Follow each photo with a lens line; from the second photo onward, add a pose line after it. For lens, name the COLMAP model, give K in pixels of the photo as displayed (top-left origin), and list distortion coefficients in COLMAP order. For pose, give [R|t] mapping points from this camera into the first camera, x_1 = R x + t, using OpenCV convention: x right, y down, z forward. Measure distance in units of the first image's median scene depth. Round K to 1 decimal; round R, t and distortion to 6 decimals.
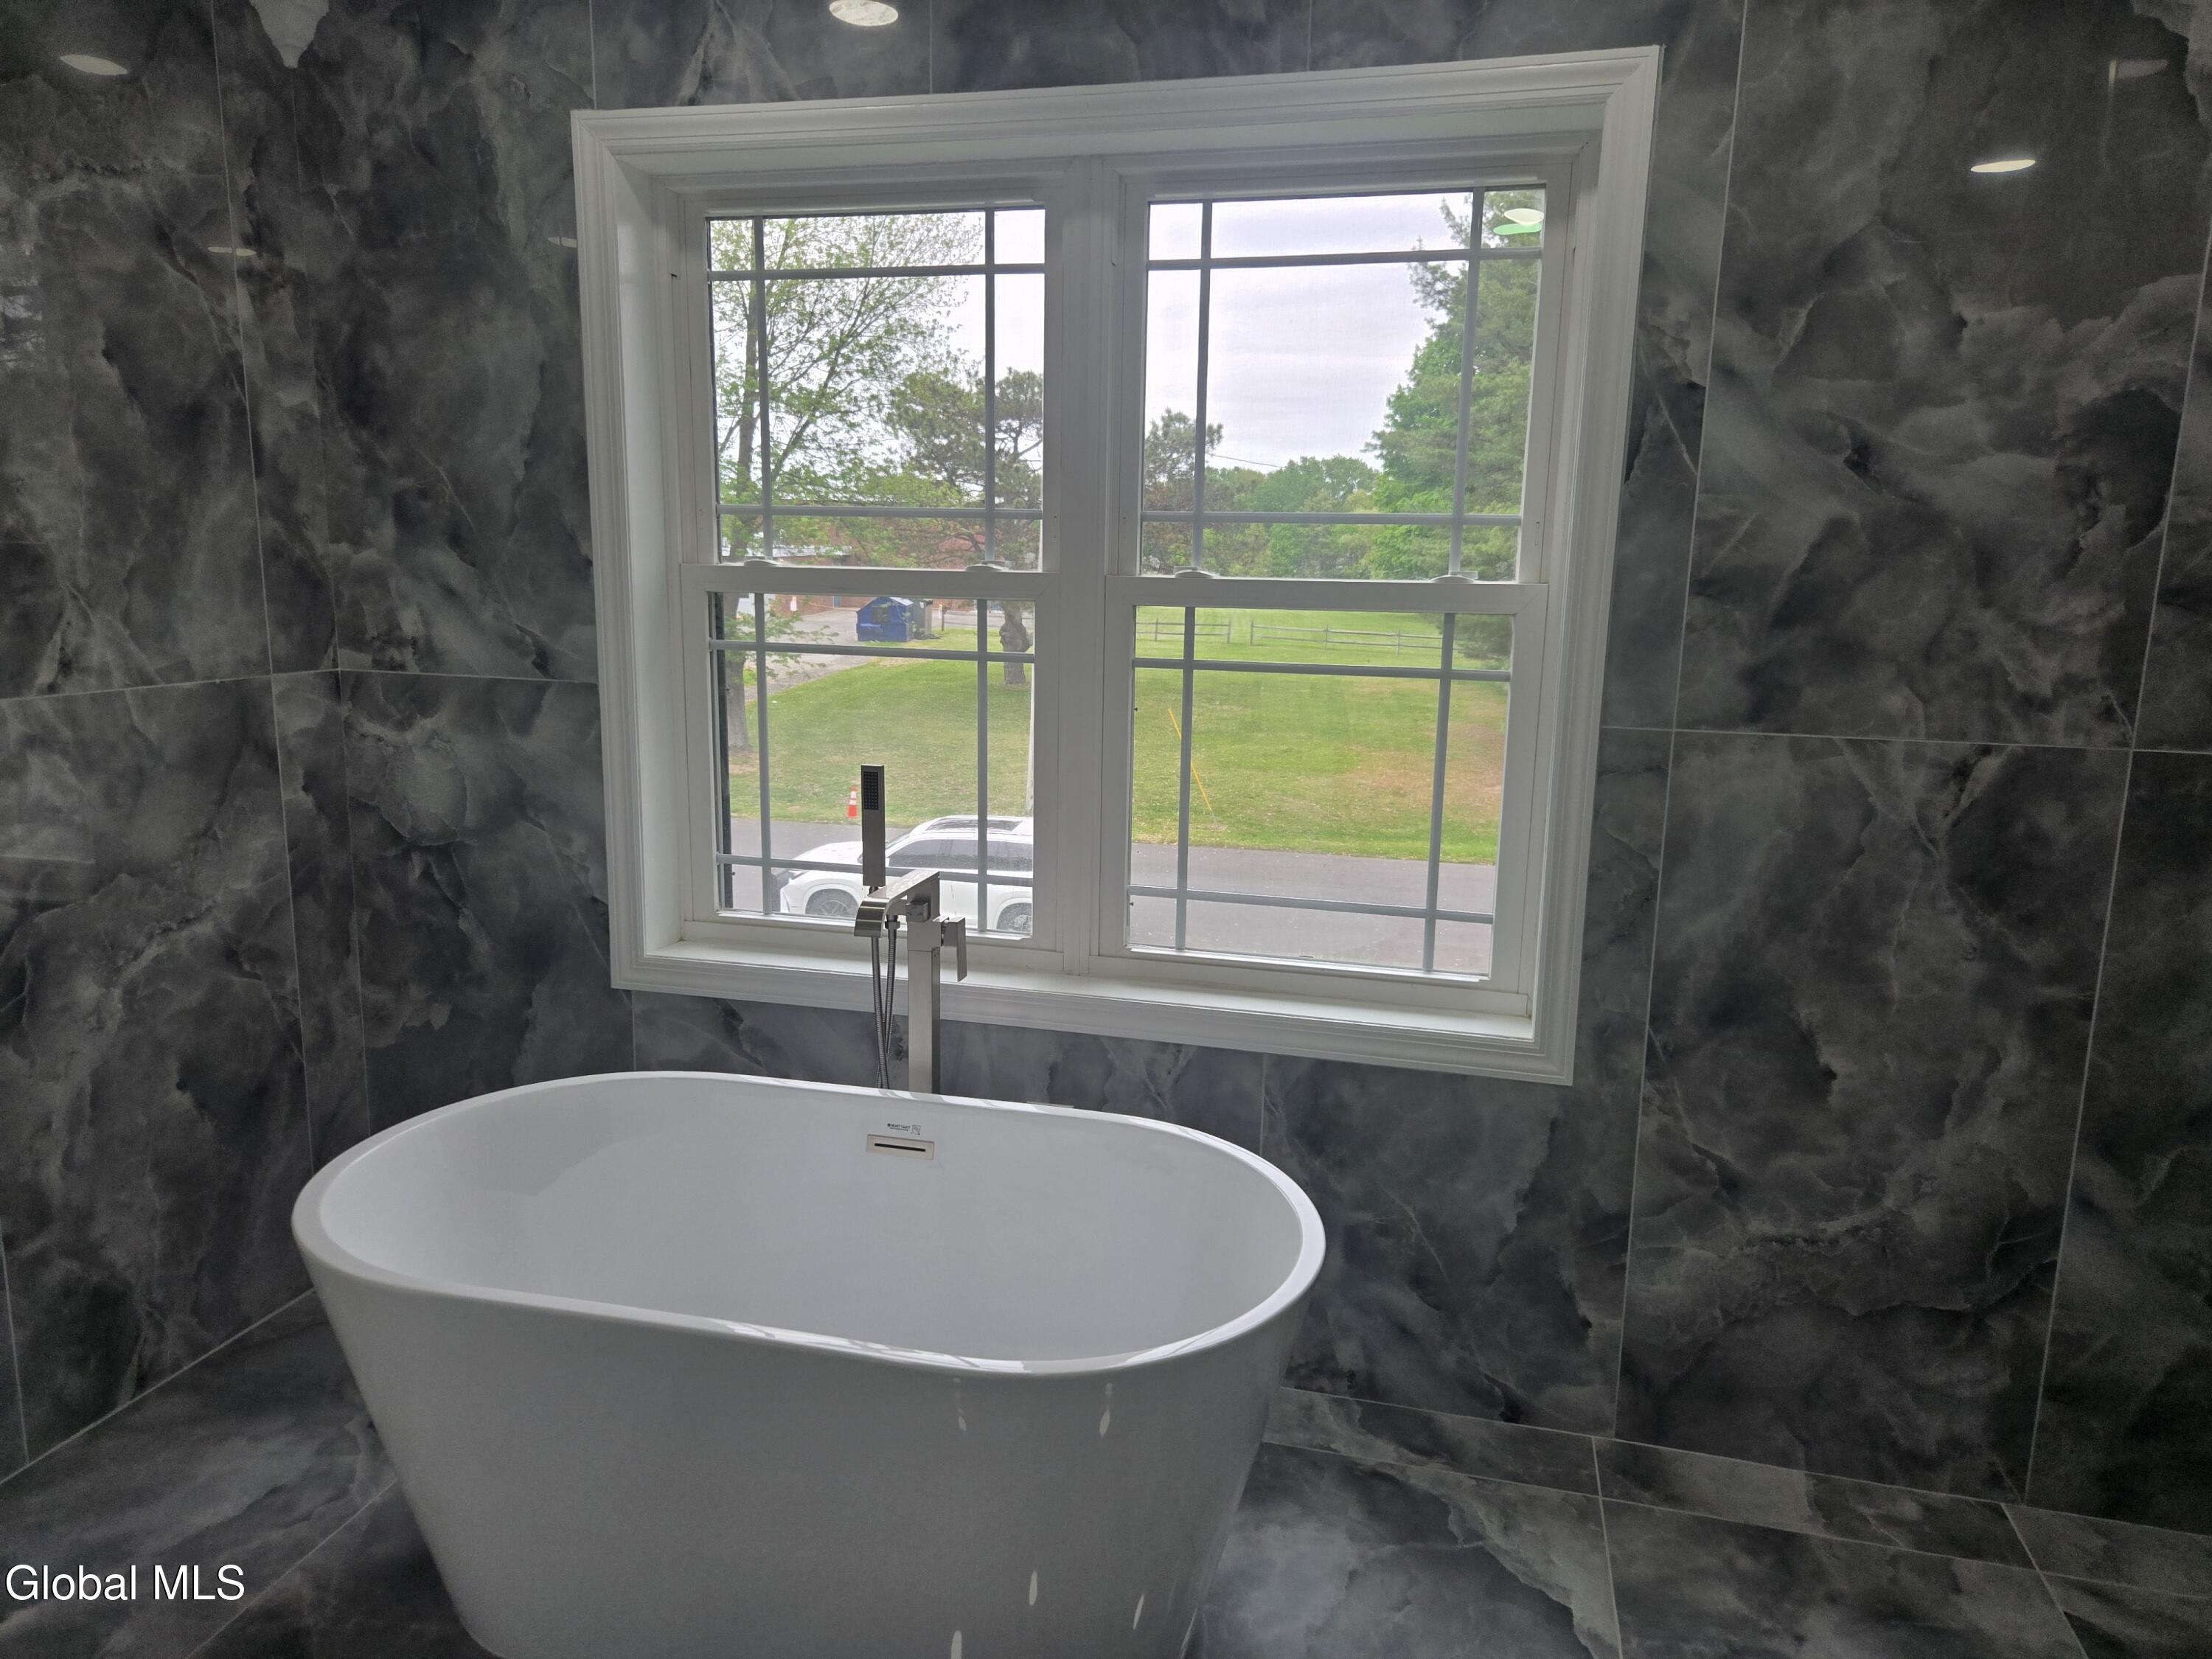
lens RADIAL K [[1501.5, 0, 1088.2], [0, 1501.5, 812.8], [0, 0, 1]] dist [0.074028, -0.042495]
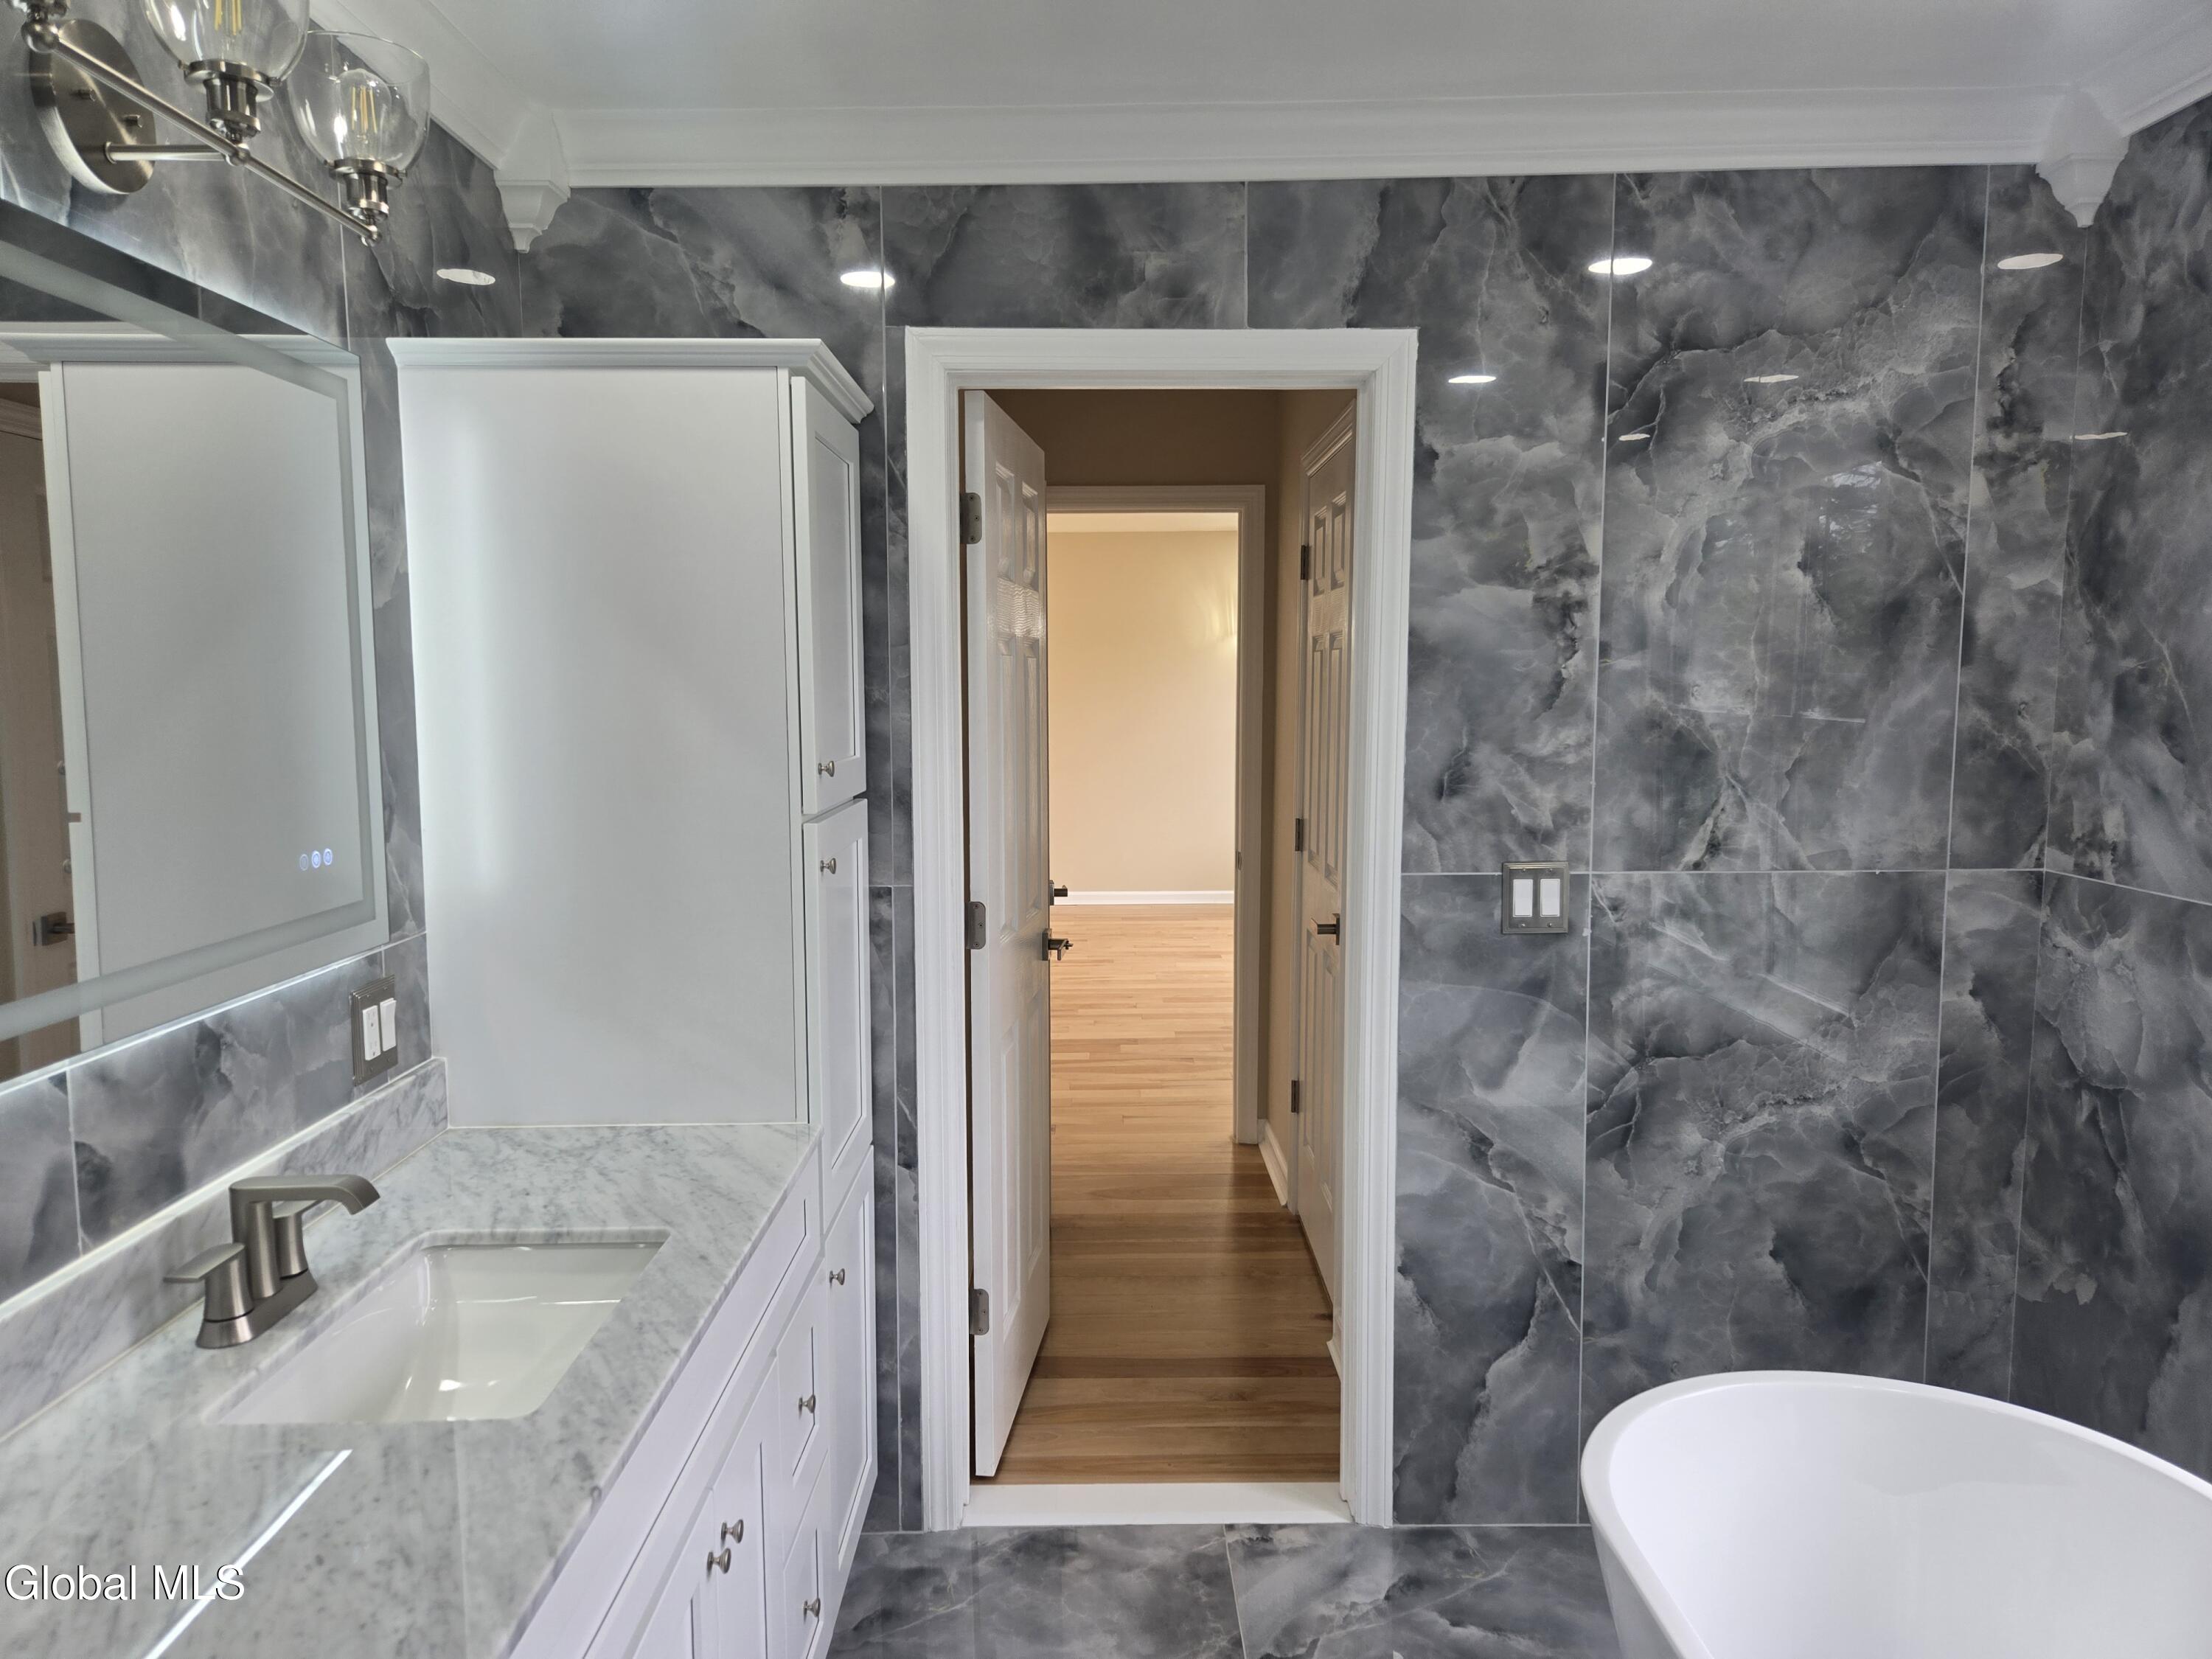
lens RADIAL K [[1501.5, 0, 1098.0], [0, 1501.5, 825.2], [0, 0, 1]] dist [0.074028, -0.042495]
pose [[0.266167, 0.077461, -0.960810, 0.242982], [-0.154089, 0.987367, 0.036916, -0.072279], [0.951531, 0.138224, 0.274740, 0.232559]]
